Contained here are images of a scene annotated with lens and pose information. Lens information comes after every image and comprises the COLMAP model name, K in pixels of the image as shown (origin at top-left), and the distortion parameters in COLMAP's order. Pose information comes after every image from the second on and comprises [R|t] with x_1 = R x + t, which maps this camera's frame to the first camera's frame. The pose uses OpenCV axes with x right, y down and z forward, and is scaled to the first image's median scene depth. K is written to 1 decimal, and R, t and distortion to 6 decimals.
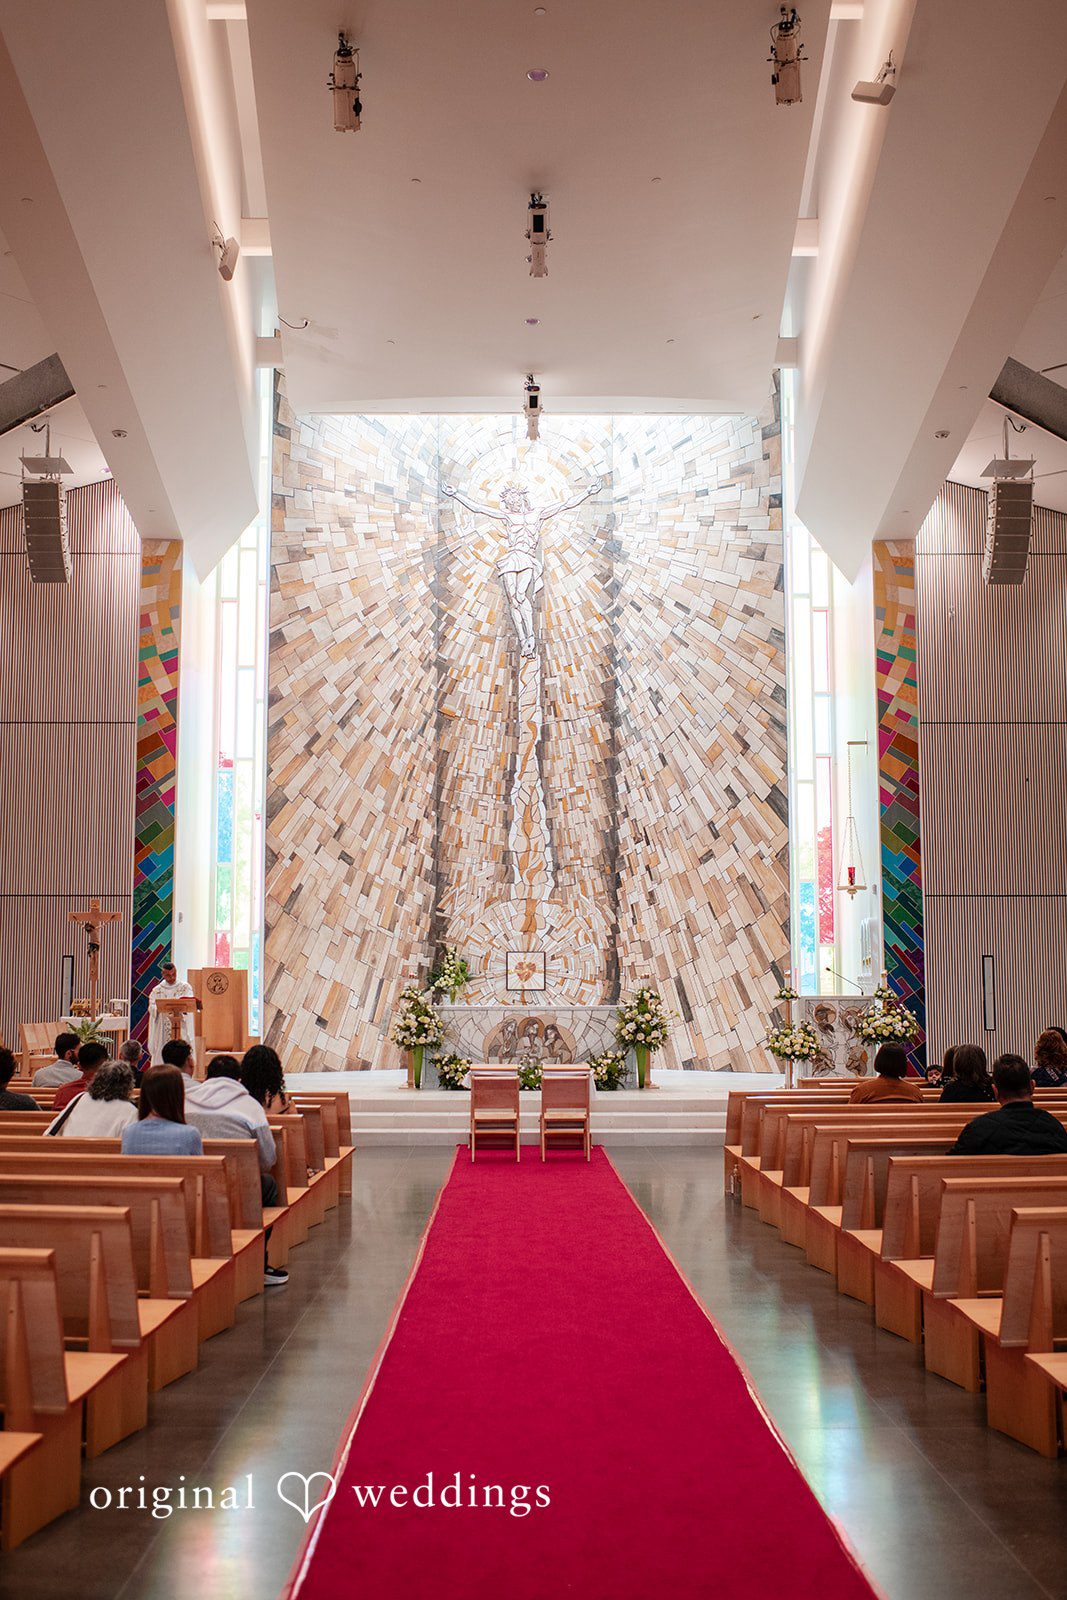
lens RADIAL K [[1621.2, 0, 512.9], [0, 1621.2, 831.7], [0, 0, 1]] dist [-0.012501, 0.004457]
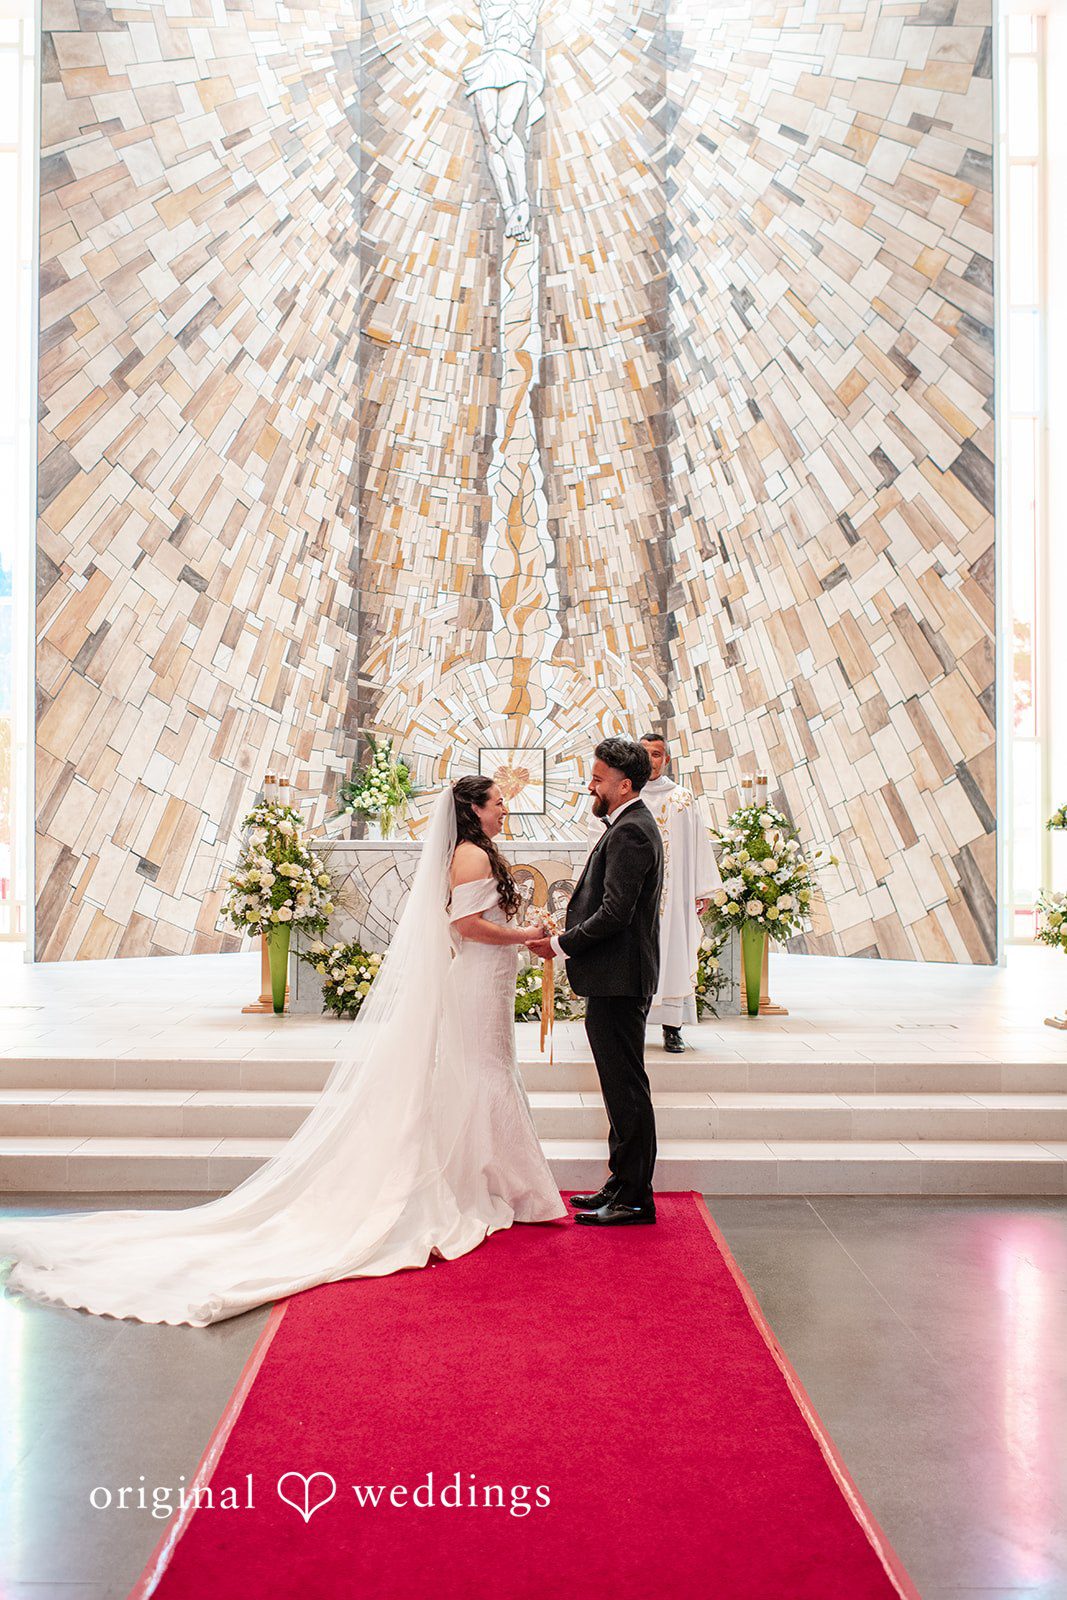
lens RADIAL K [[1767.5, 0, 479.2], [0, 1767.5, 792.1], [0, 0, 1]] dist [-0.011484, 0.030223]
pose [[0.999902, 0.002229, -0.013819, 0.005092], [-0.001124, 0.996840, 0.079429, 0.040147], [0.013953, -0.079406, 0.996745, 0.374169]]
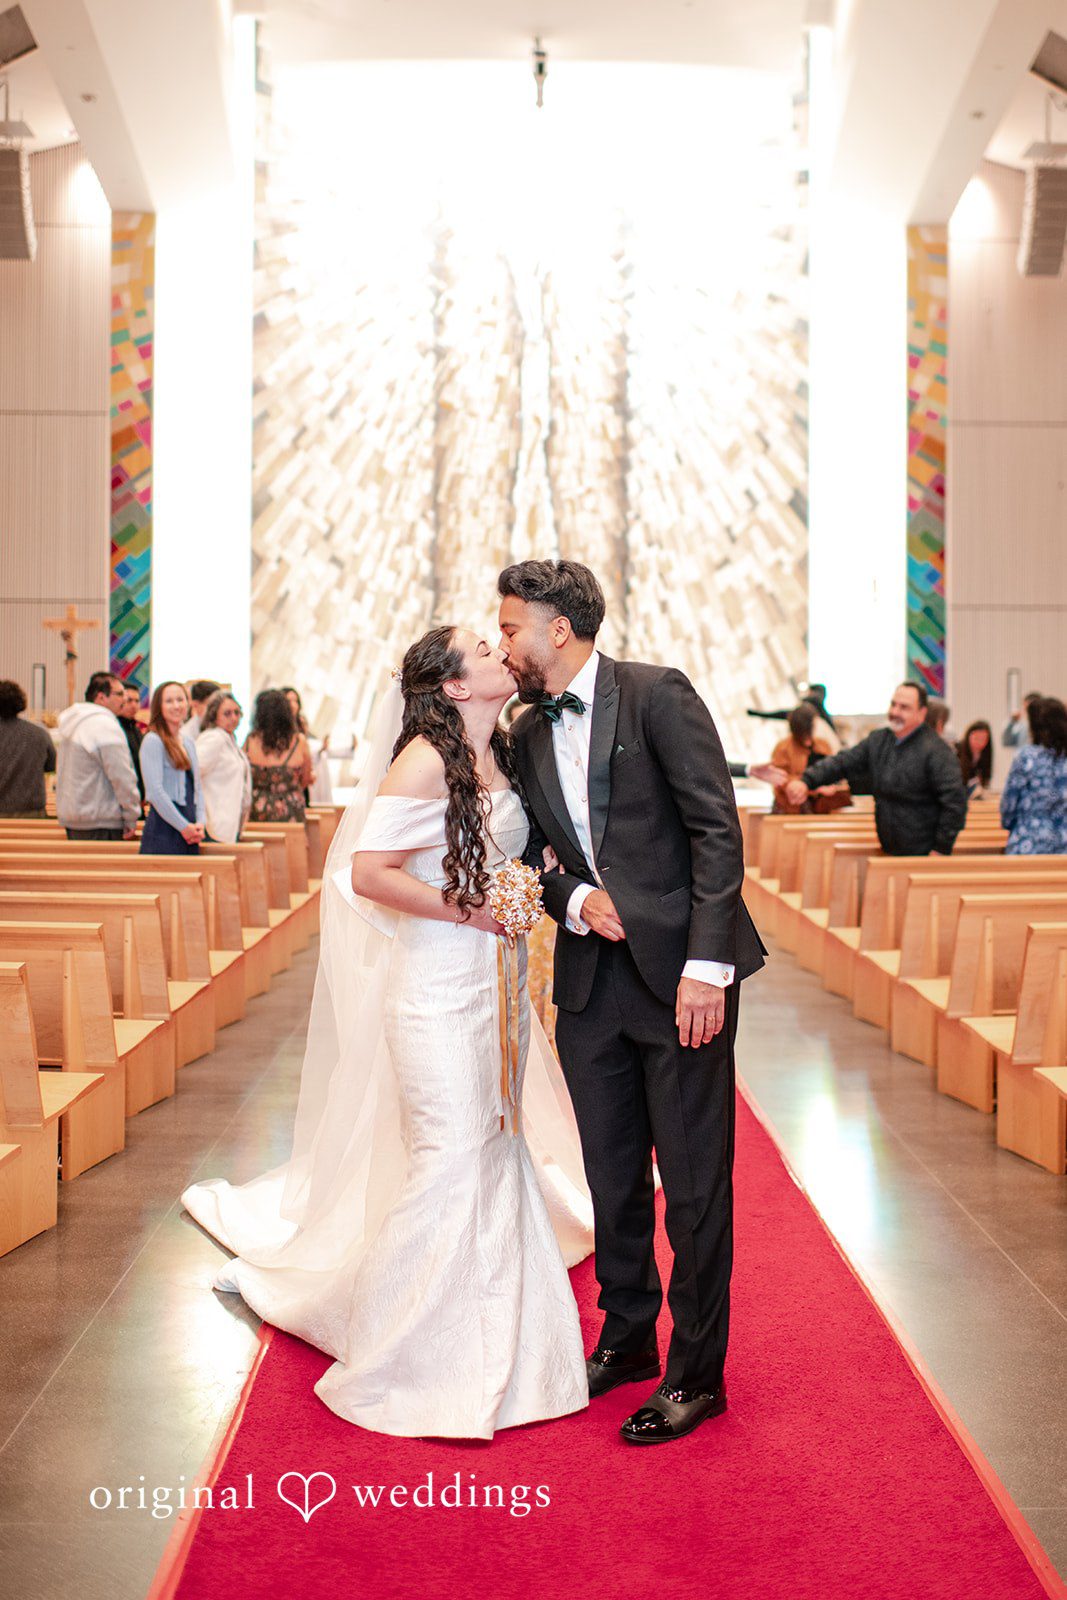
lens RADIAL K [[1807.5, 0, 587.7], [0, 1807.5, 704.4], [0, 0, 1]] dist [-0.006271, 0.008087]
pose [[0.999224, 0.004883, 0.039091, 0.000809], [-0.008618, 0.995348, 0.095964, -0.003070], [-0.038440, -0.096226, 0.994617, -0.043113]]
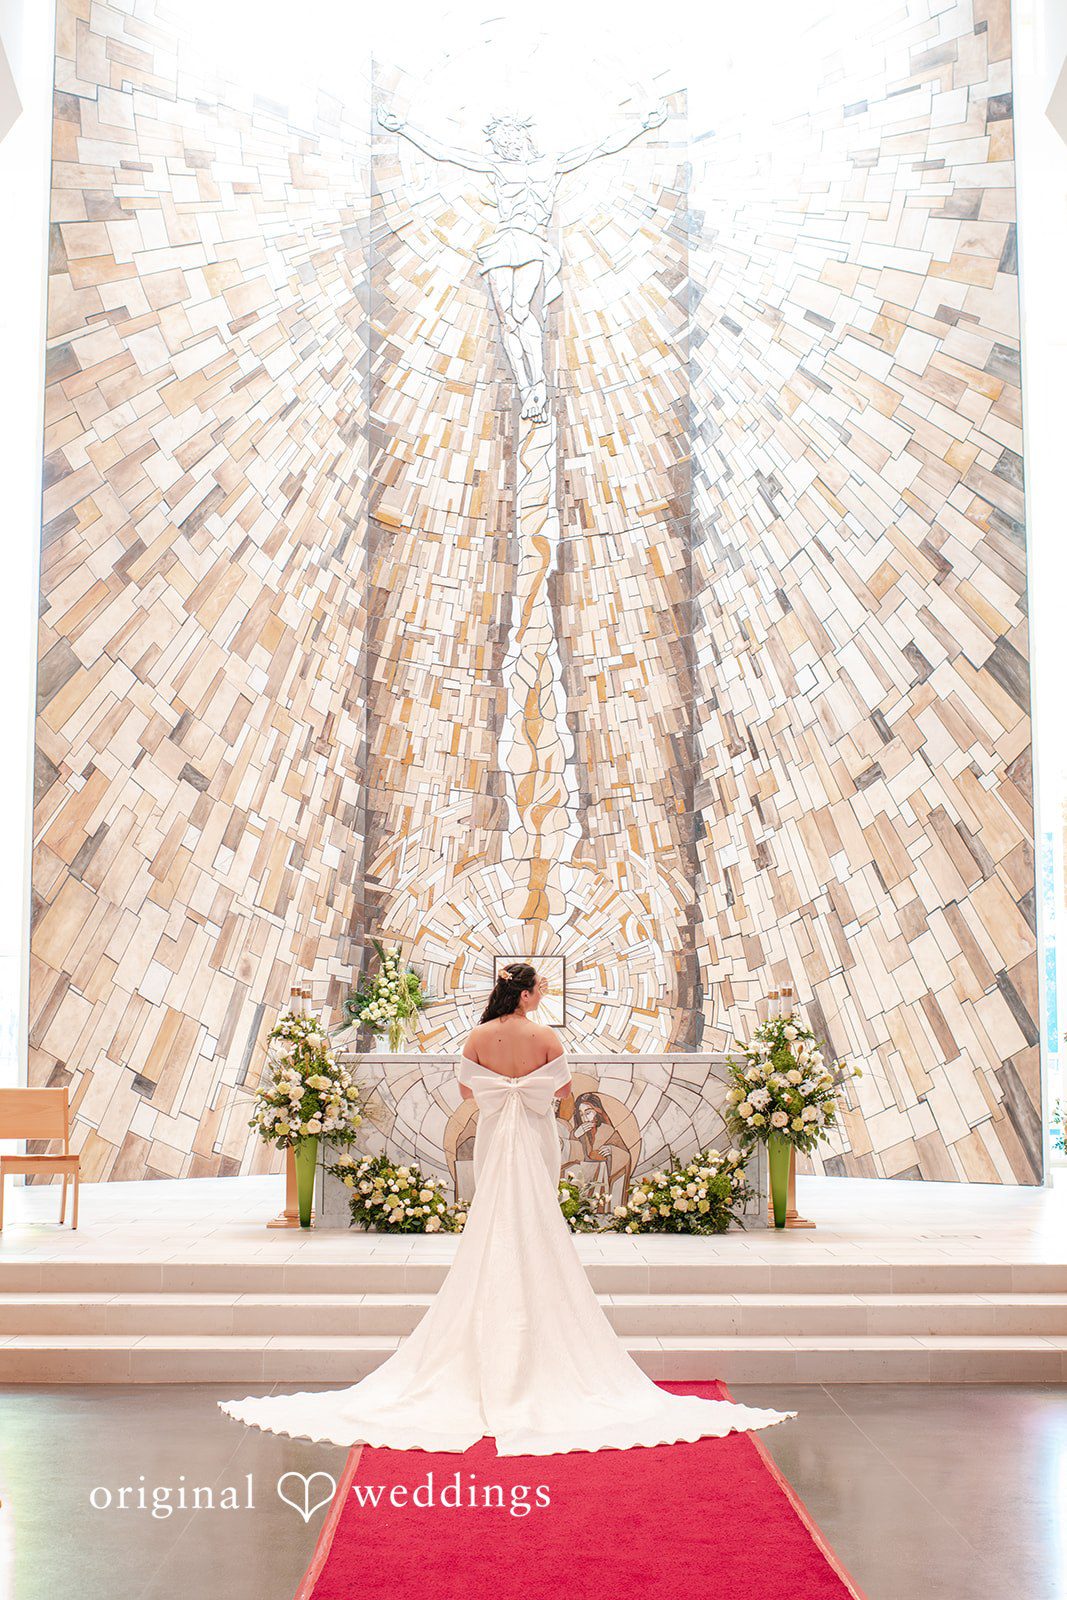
lens RADIAL K [[2156.4, 0, 506.4], [0, 2156.4, 804.6], [0, 0, 1]] dist [-0.018758, 0.024922]
pose [[0.999997, 0.001364, 0.001984, -0.001324], [-0.001342, 0.999940, -0.010855, 0.031857], [-0.001998, 0.010852, 0.999939, 0.282610]]
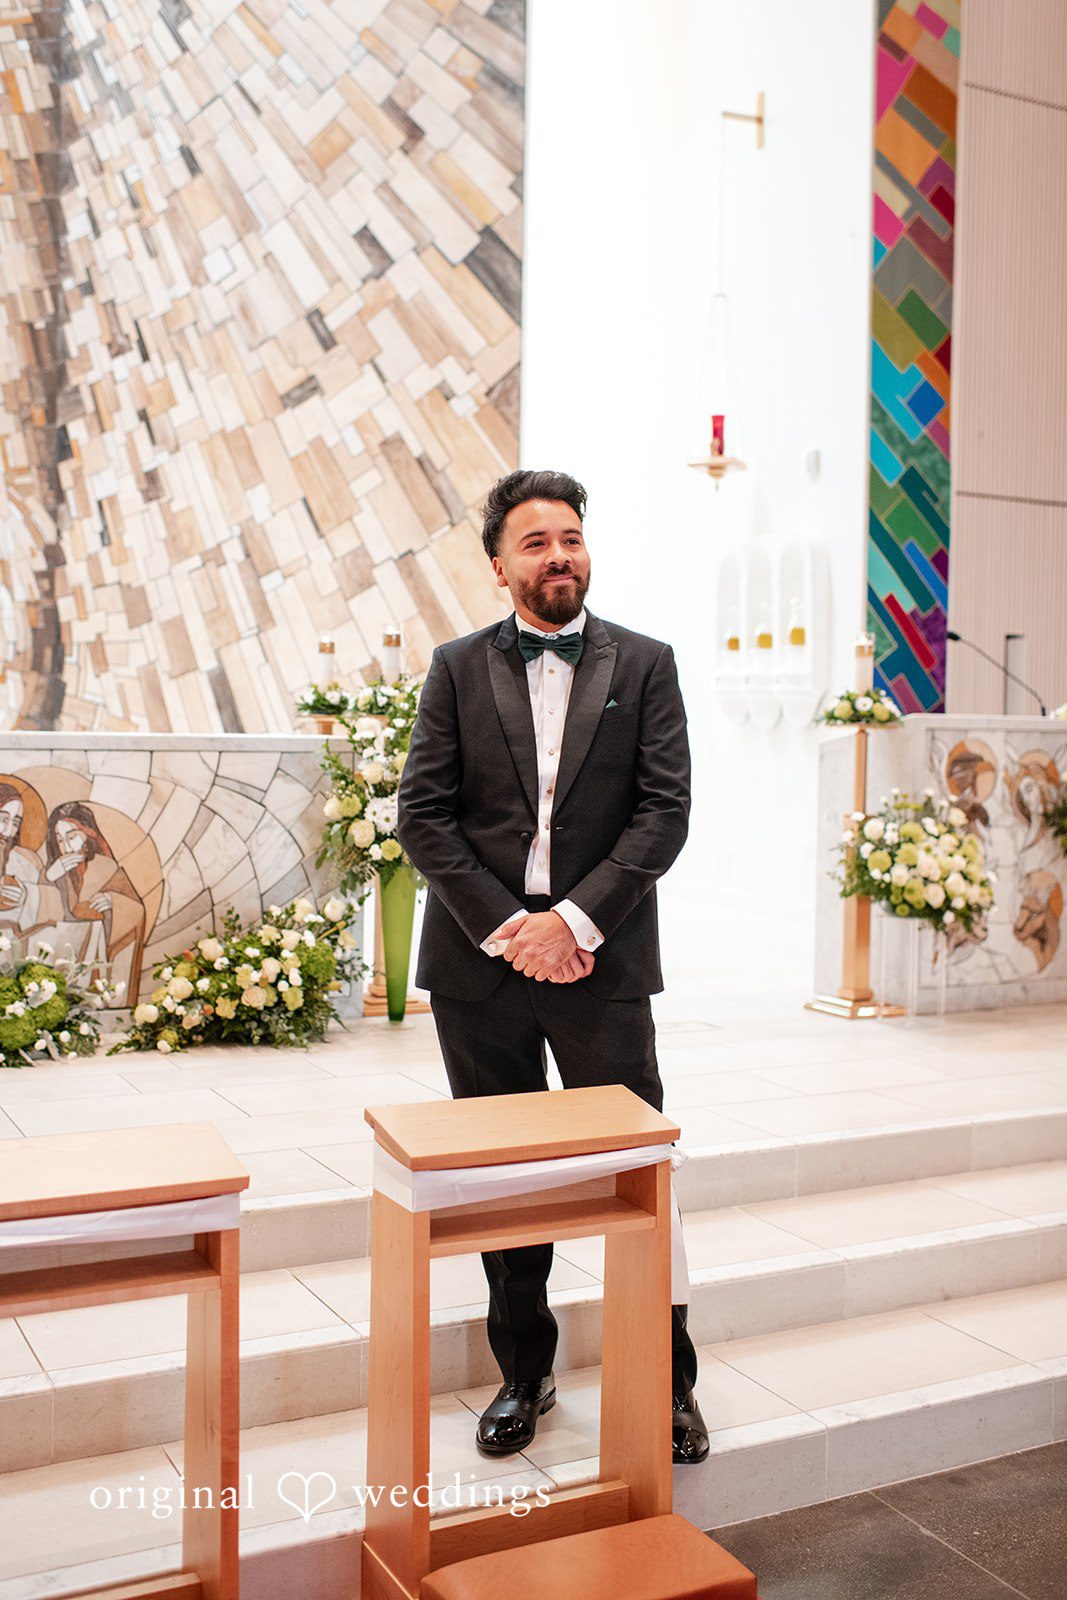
lens RADIAL K [[1665.0, 0, 529.3], [0, 1665.0, 766.6], [0, 0, 1]] dist [-0.005737, 0.001735]
pose [[0.889464, 0.006325, 0.456962, -0.027268], [-0.064034, 0.991765, 0.110913, 0.059789], [-0.452497, -0.127915, 0.882544, 0.556807]]
